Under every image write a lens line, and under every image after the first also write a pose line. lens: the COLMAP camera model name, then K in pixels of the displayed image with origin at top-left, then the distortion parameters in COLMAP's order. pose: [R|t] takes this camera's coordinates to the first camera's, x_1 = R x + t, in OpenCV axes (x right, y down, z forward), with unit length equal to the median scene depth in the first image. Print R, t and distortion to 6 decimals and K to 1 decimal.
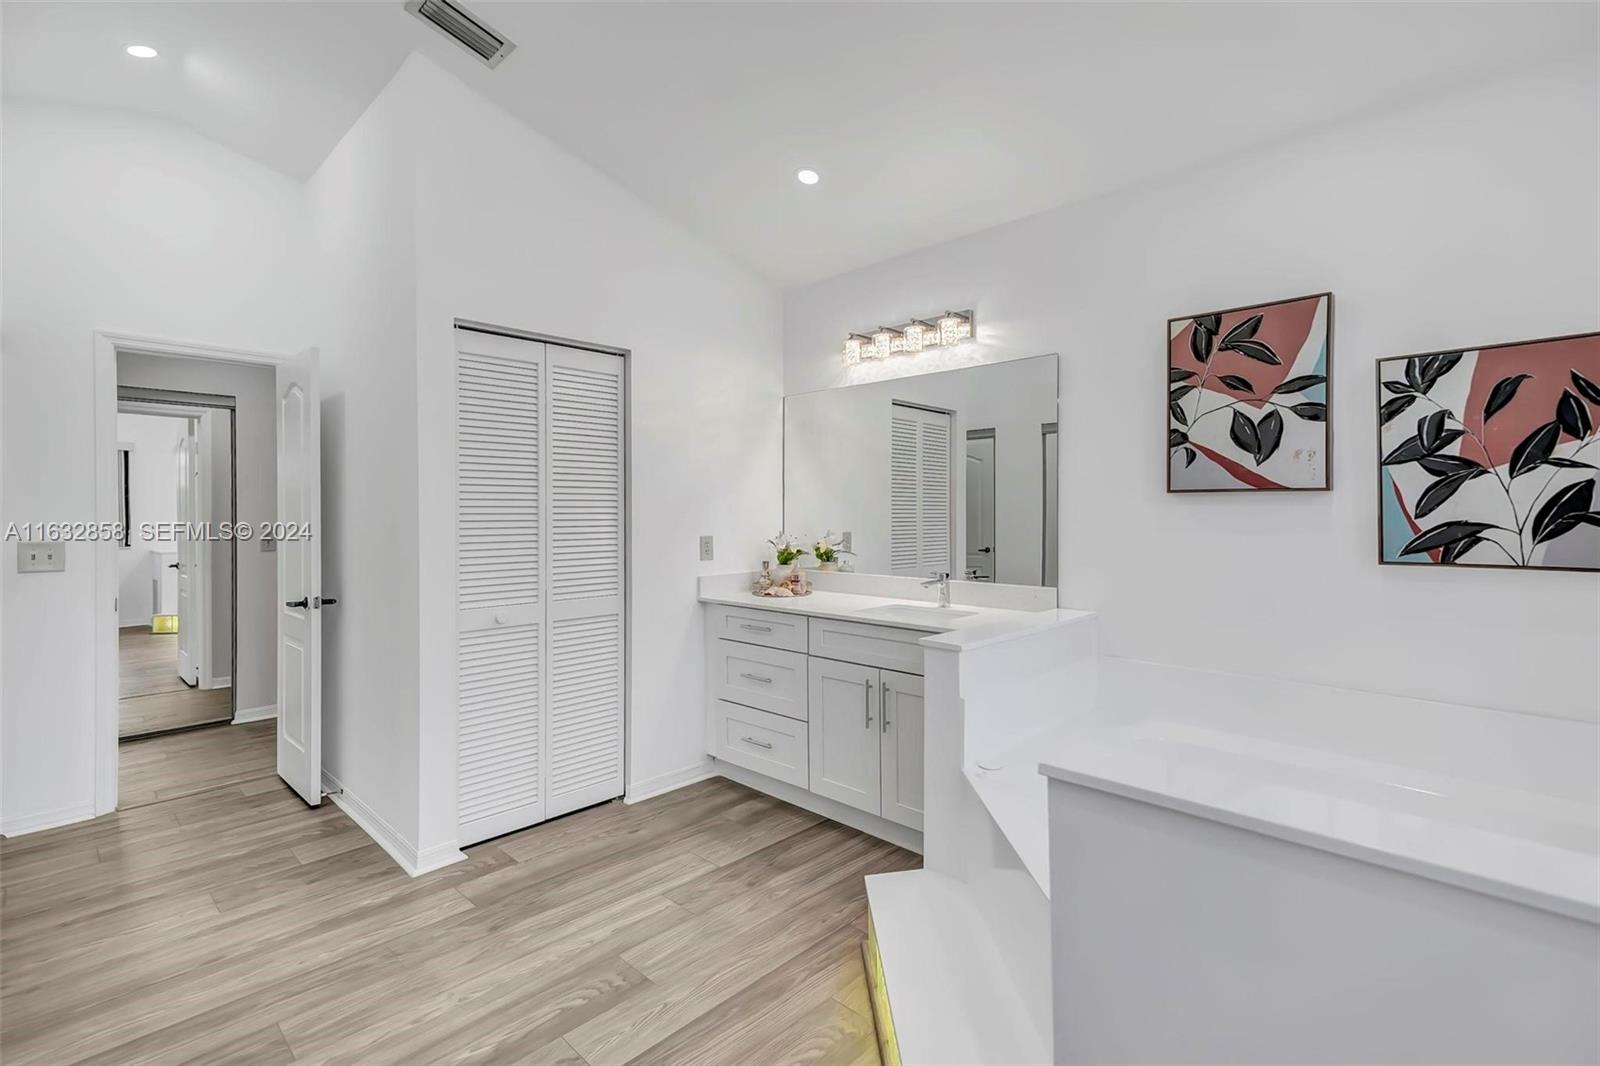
lens RADIAL K [[728.2, 0, 788.4], [0, 728.2, 496.5], [0, 0, 1]] dist [0.016685, -0.000025]
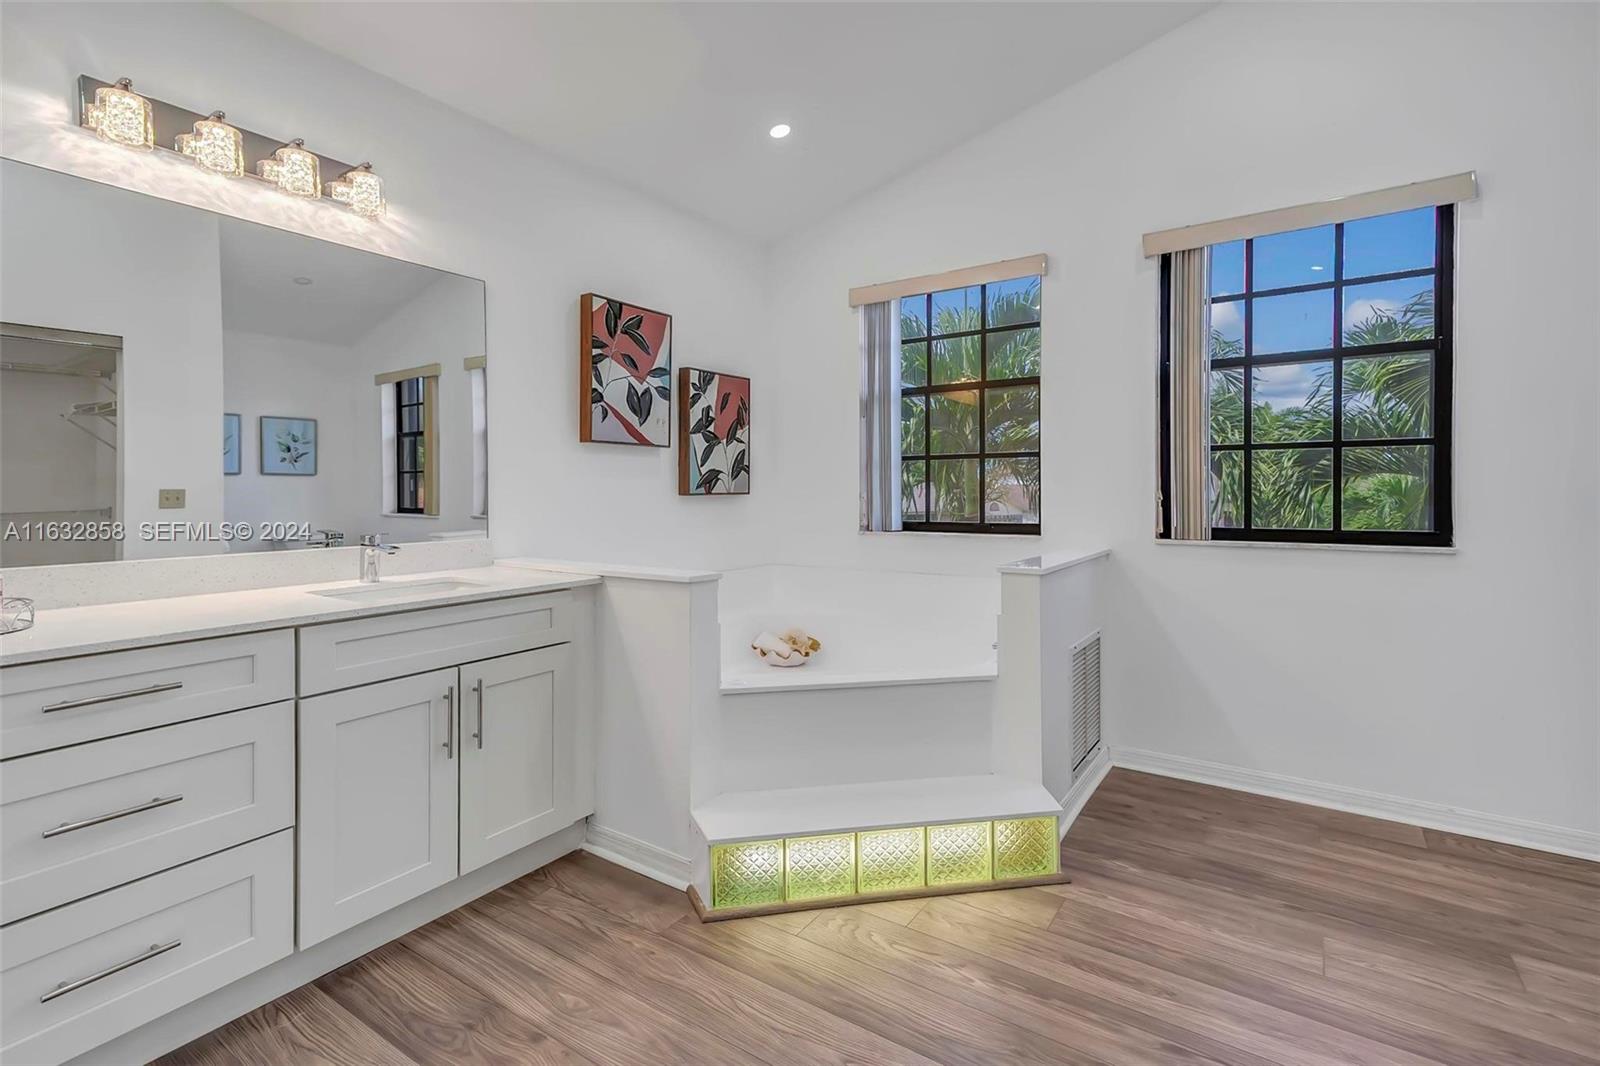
lens RADIAL K [[728.2, 0, 788.4], [0, 728.2, 496.5], [0, 0, 1]] dist [0.016685, -0.000025]
pose [[-0.164931, 0.000700, 0.986305, -0.723491], [-0.007246, 0.999972, -0.001921, 0.086874], [-0.986279, -0.007464, -0.164921, 0.946854]]
